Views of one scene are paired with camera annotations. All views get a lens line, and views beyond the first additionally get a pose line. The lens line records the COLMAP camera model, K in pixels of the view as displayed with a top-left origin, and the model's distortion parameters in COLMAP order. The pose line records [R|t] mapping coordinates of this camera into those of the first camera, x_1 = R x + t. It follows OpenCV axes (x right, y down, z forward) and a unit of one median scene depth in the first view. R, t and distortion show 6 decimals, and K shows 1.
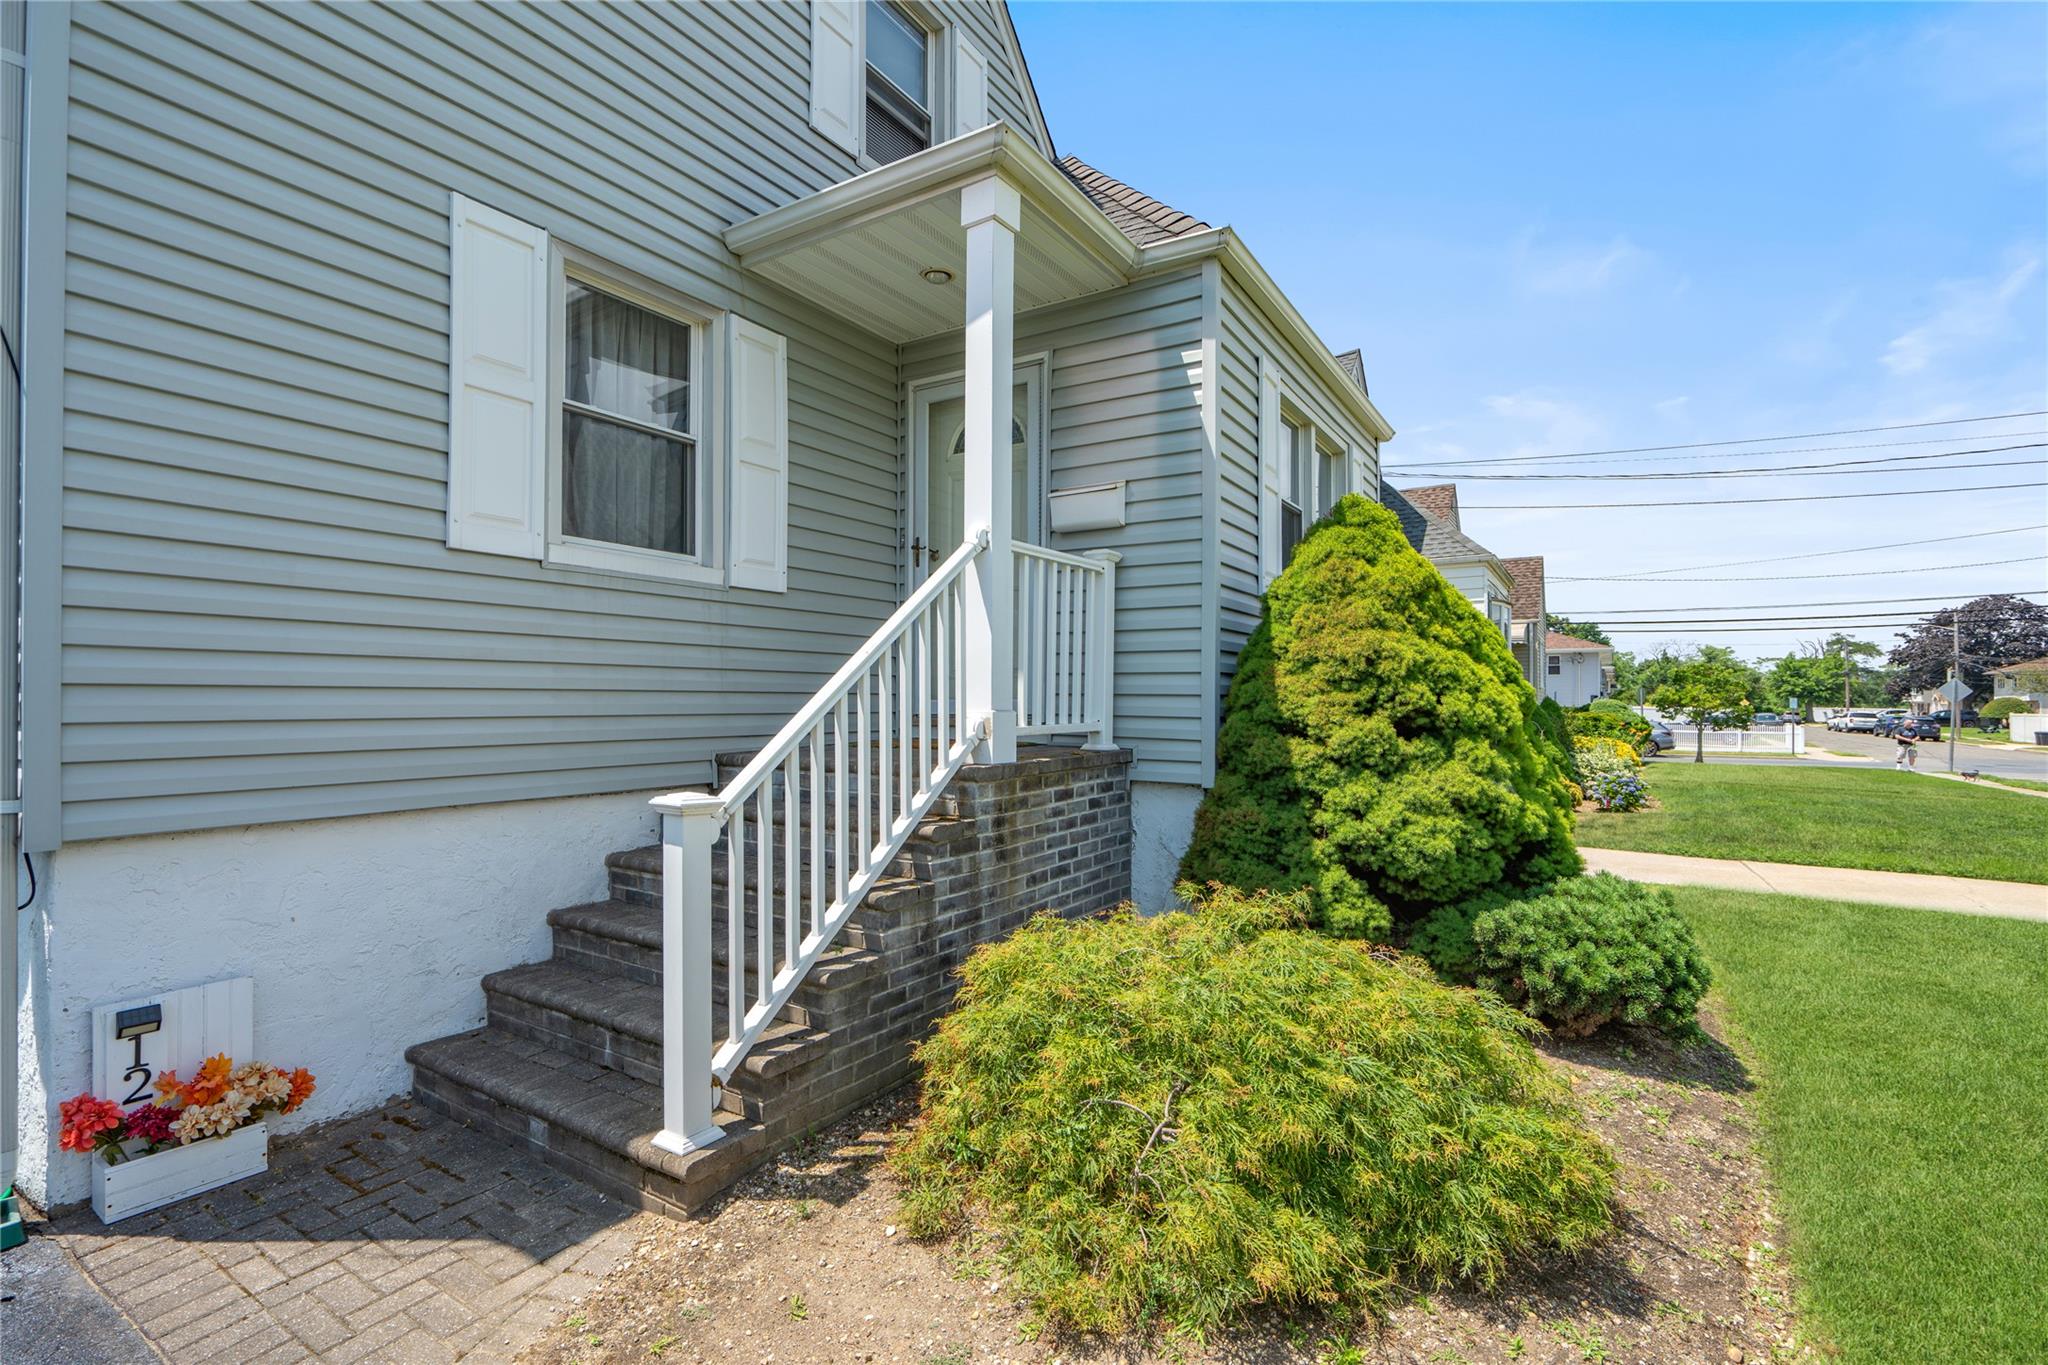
lens RADIAL K [[939.6, 0, 1023.8], [0, 939.6, 689.2], [0, 0, 1]] dist [-0.000619, 0.000467]
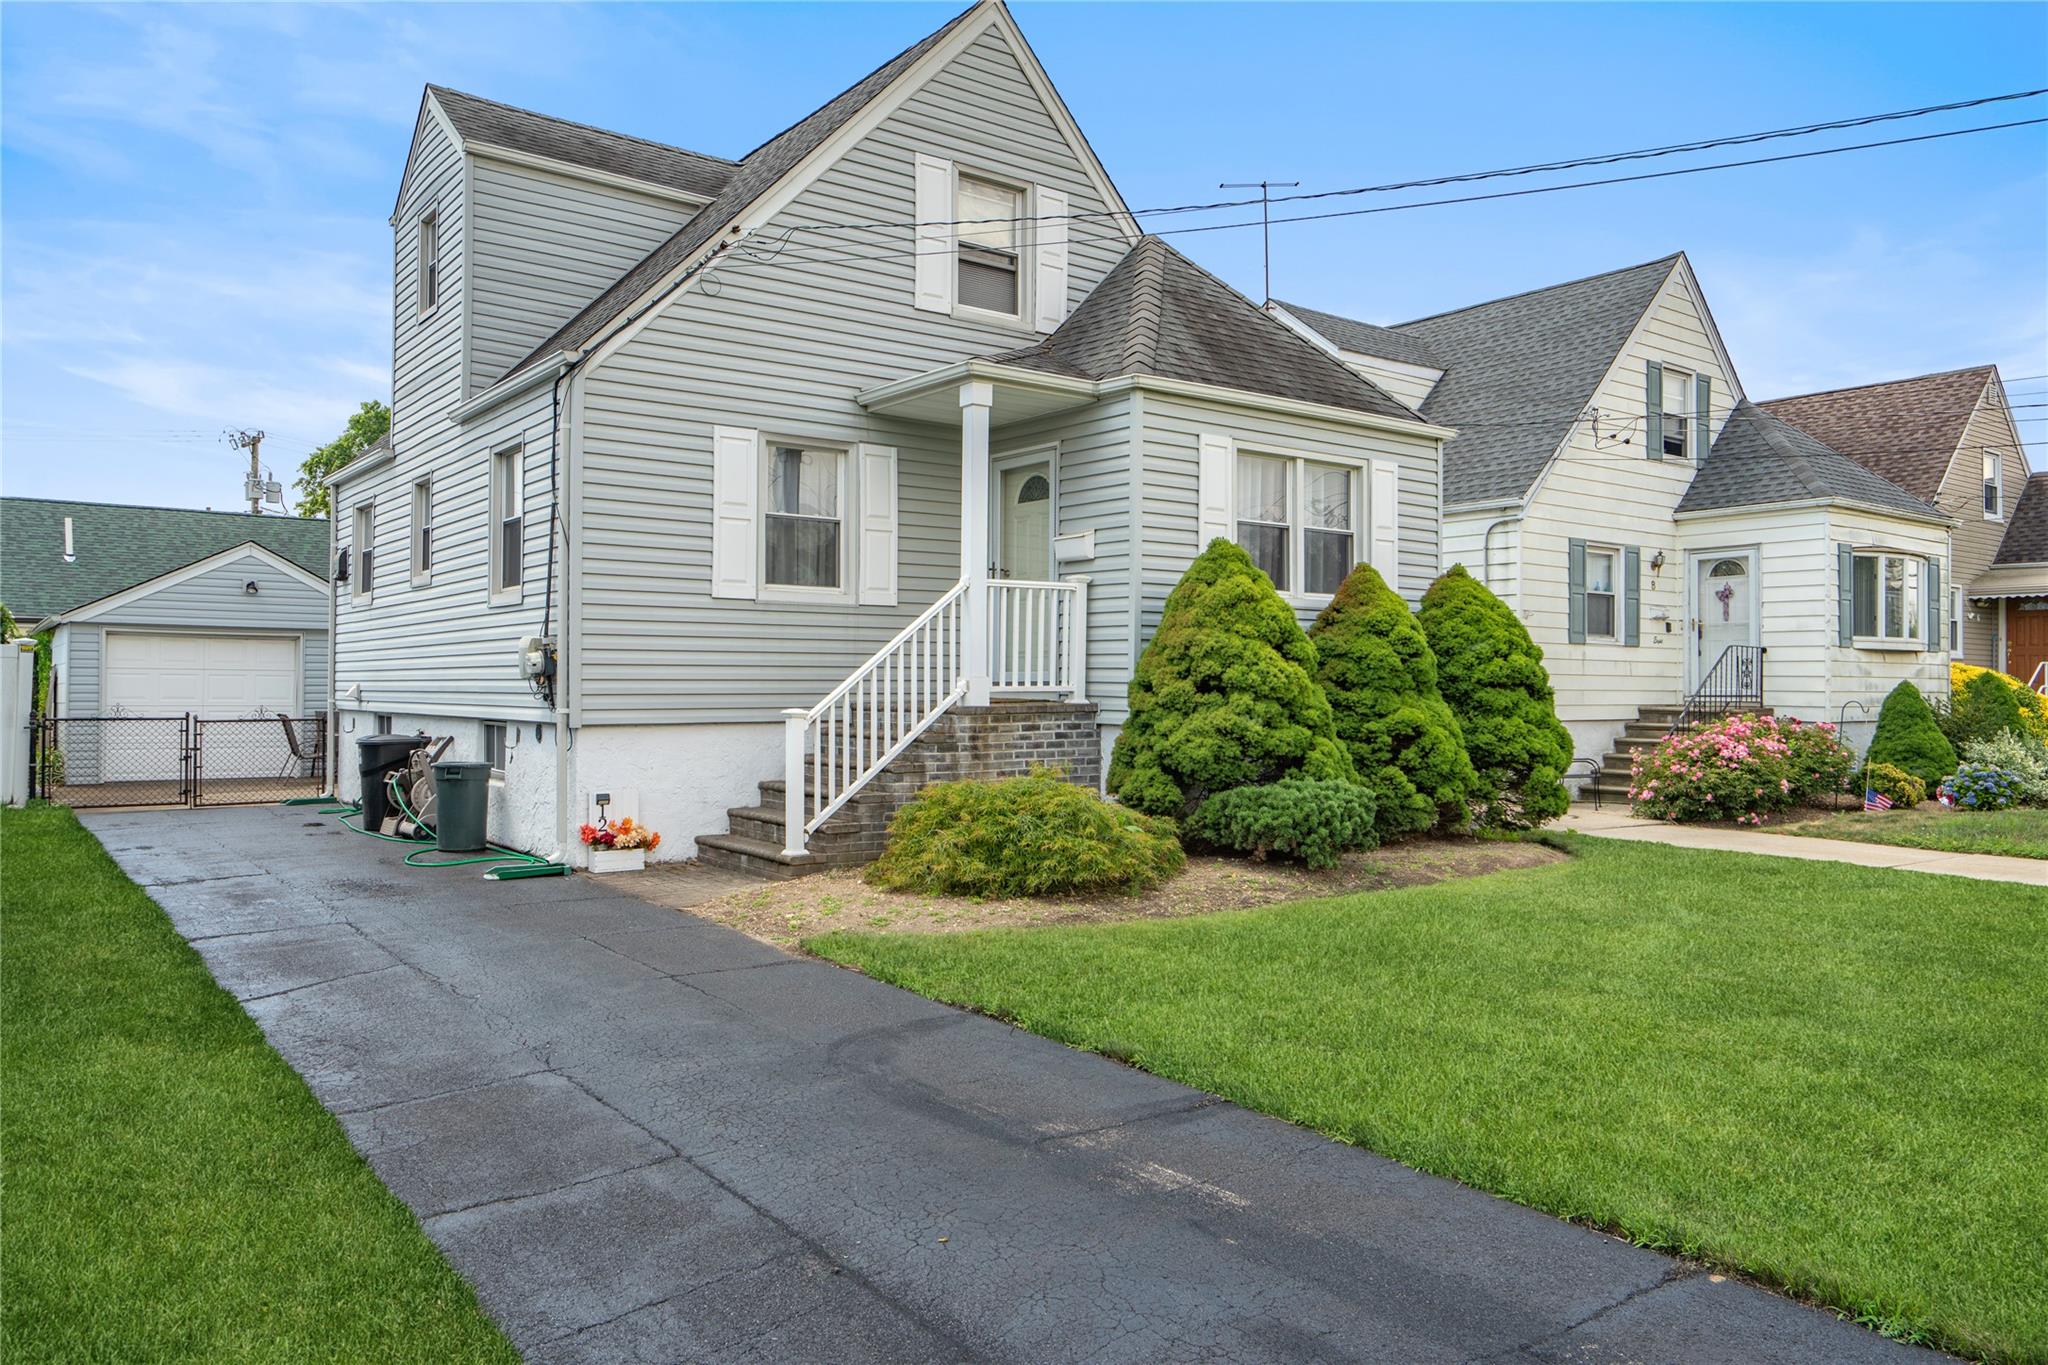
lens RADIAL K [[1454.6, 0, 1023.7], [0, 1454.6, 645.7], [0, 0, 1]] dist [0.009796, 0.000761]
pose [[0.934273, -0.008911, -0.356448, 1.046623], [0.003905, 0.999883, -0.014761, 0.004820], [0.356538, 0.012399, 0.934198, -1.564774]]
